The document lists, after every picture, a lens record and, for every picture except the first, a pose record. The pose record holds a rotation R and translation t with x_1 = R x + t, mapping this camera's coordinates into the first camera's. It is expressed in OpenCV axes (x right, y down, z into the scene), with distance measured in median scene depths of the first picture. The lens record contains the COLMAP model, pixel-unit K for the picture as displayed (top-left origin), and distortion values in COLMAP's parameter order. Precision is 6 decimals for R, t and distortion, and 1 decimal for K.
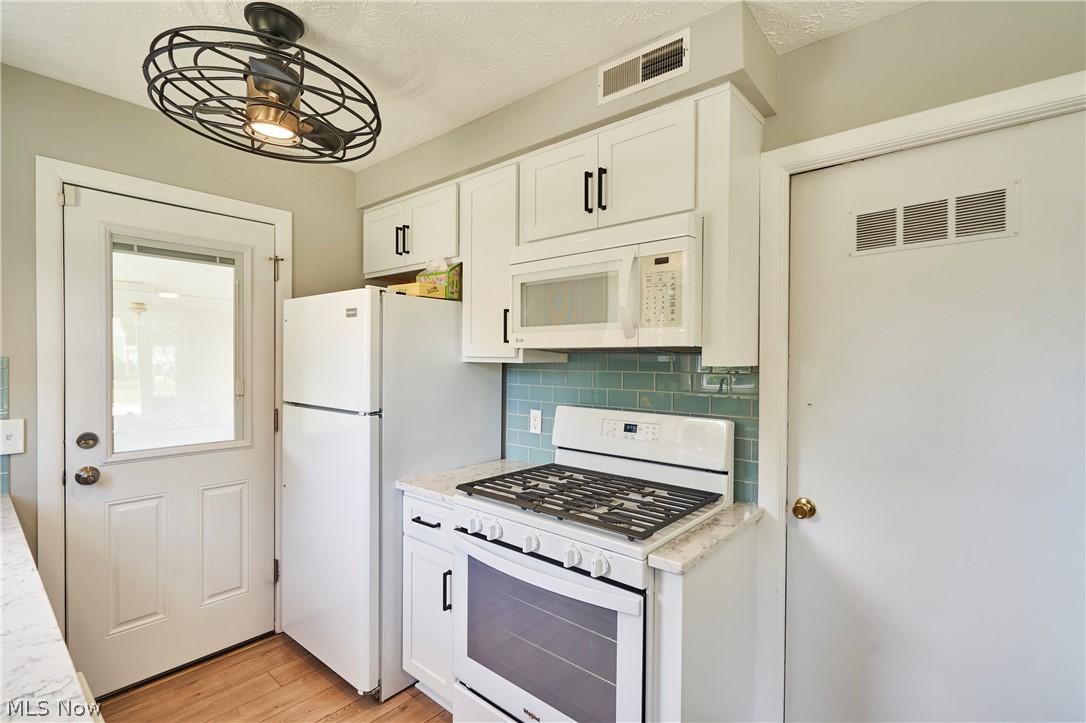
lens RADIAL K [[501.7, 0, 537.2], [0, 501.7, 362.5], [0, 0, 1]] dist [-0.001016, 0.000458]
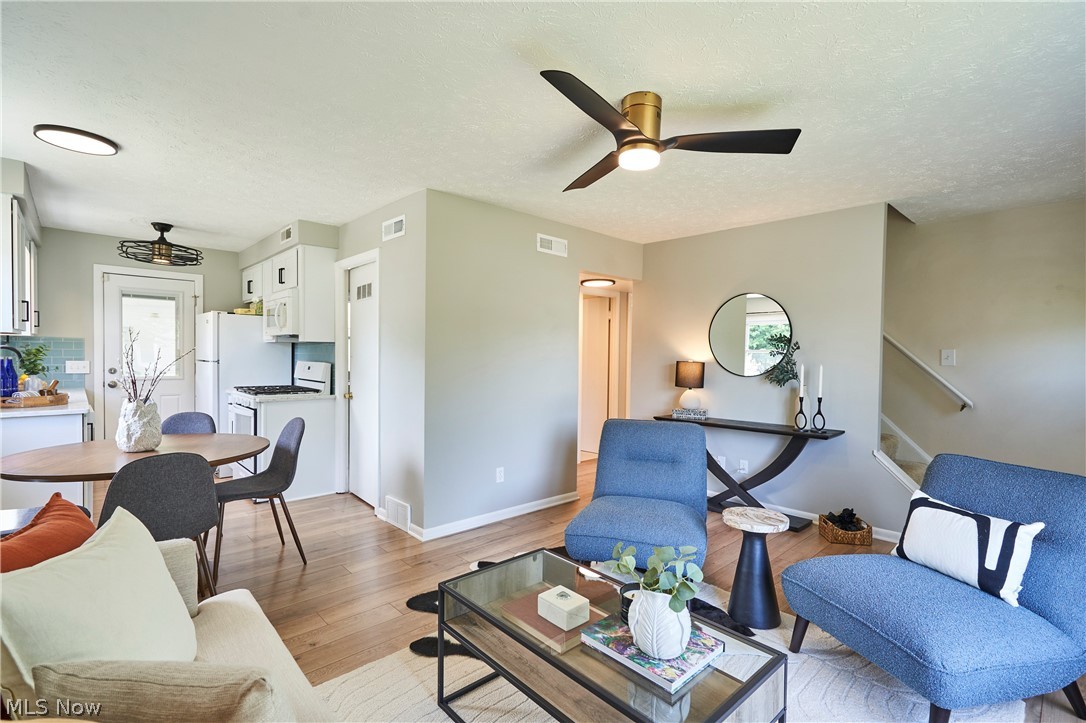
lens RADIAL K [[501.7, 0, 548.8], [0, 501.7, 359.1], [0, 0, 1]] dist [-0.001016, 0.000458]
pose [[0.994180, 0.007127, -0.107497, 1.587693], [-0.006638, 0.999966, 0.004904, 0.065618], [0.107528, -0.004162, 0.994193, -1.305088]]
